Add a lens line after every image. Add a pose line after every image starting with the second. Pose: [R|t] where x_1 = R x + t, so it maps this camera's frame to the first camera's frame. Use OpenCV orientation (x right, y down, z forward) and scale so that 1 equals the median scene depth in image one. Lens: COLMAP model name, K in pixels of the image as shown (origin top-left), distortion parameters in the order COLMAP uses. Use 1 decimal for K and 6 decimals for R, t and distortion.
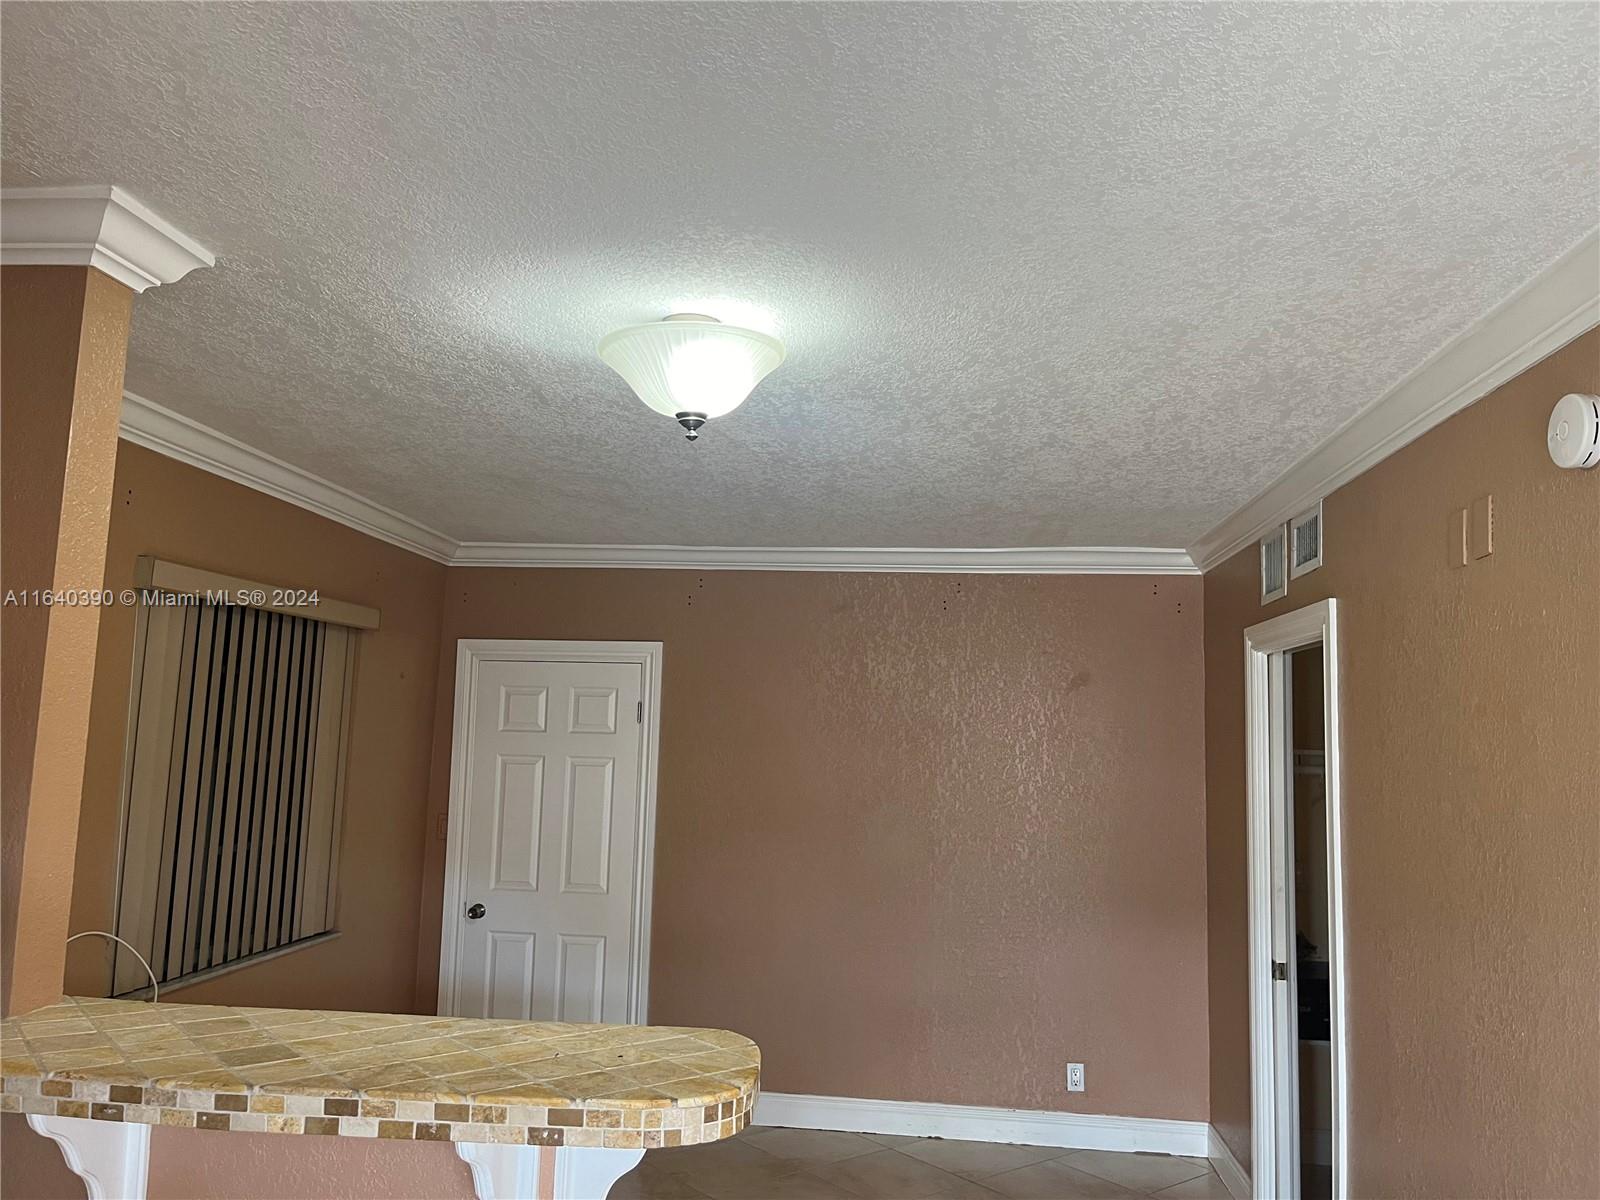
lens RADIAL K [[1242.5, 0, 812.7], [0, 1242.5, 599.6], [0, 0, 1]] dist [0.062294, -0.097027]
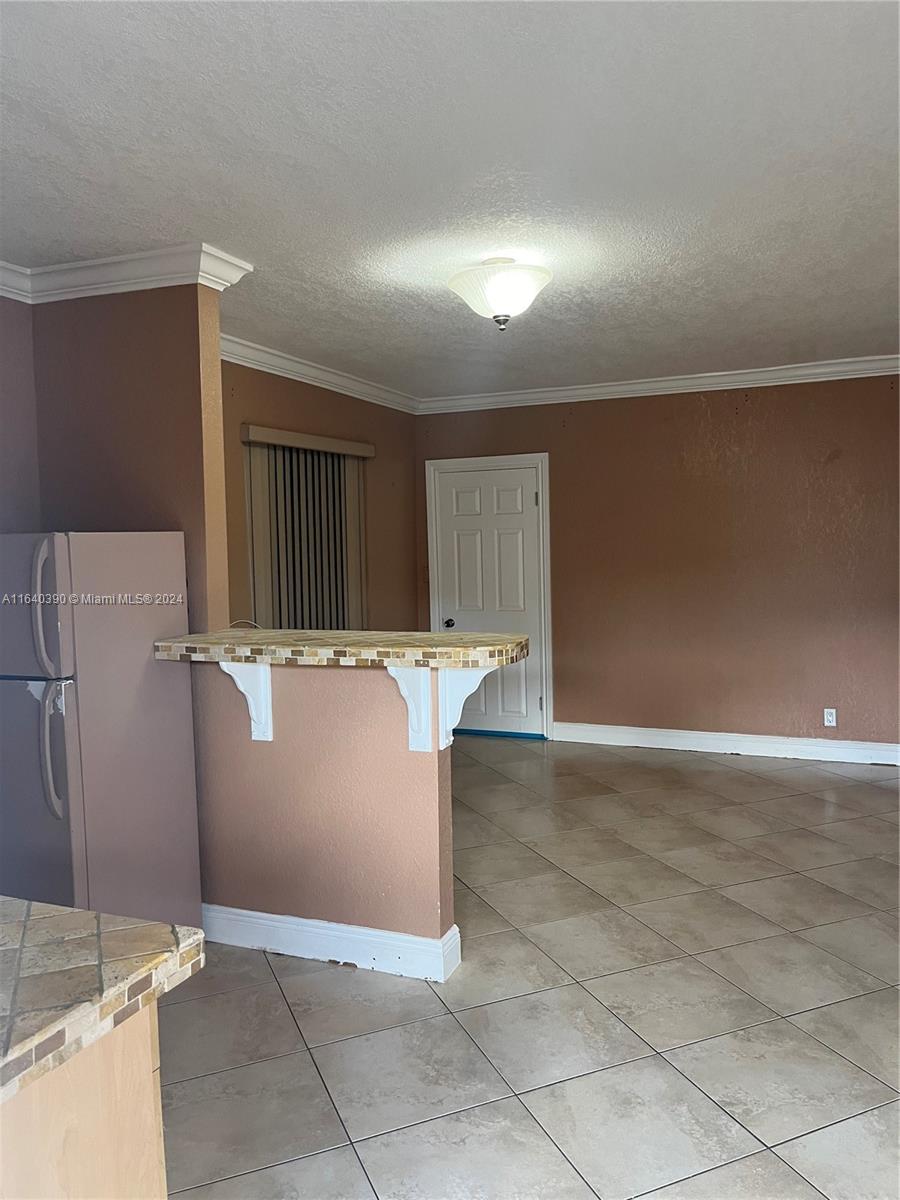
lens RADIAL K [[931.9, 0, 447.7], [0, 931.9, 597.9], [0, 0, 1]] dist [0.062294, -0.097027]
pose [[0.954571, -0.030635, -0.296405, 0.187640], [0.083027, 0.982654, 0.165826, 0.017002], [0.286183, -0.182903, 0.940556, -0.313524]]
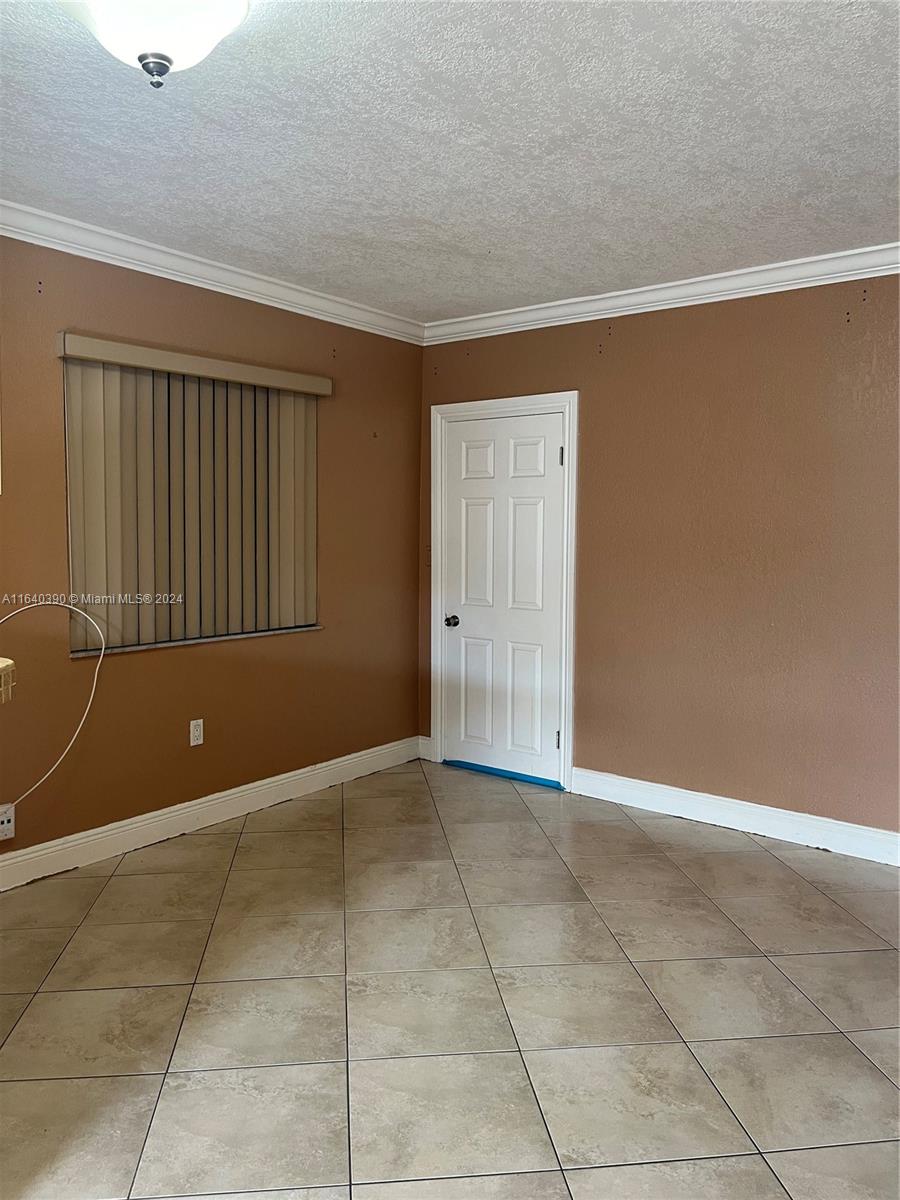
lens RADIAL K [[931.9, 0, 422.8], [0, 931.9, 584.1], [0, 0, 1]] dist [0.062294, -0.097027]
pose [[0.839529, 0.013898, -0.543138, 0.413111], [0.076254, 0.986764, 0.143116, 0.141309], [0.537938, -0.161566, 0.827357, 0.392514]]
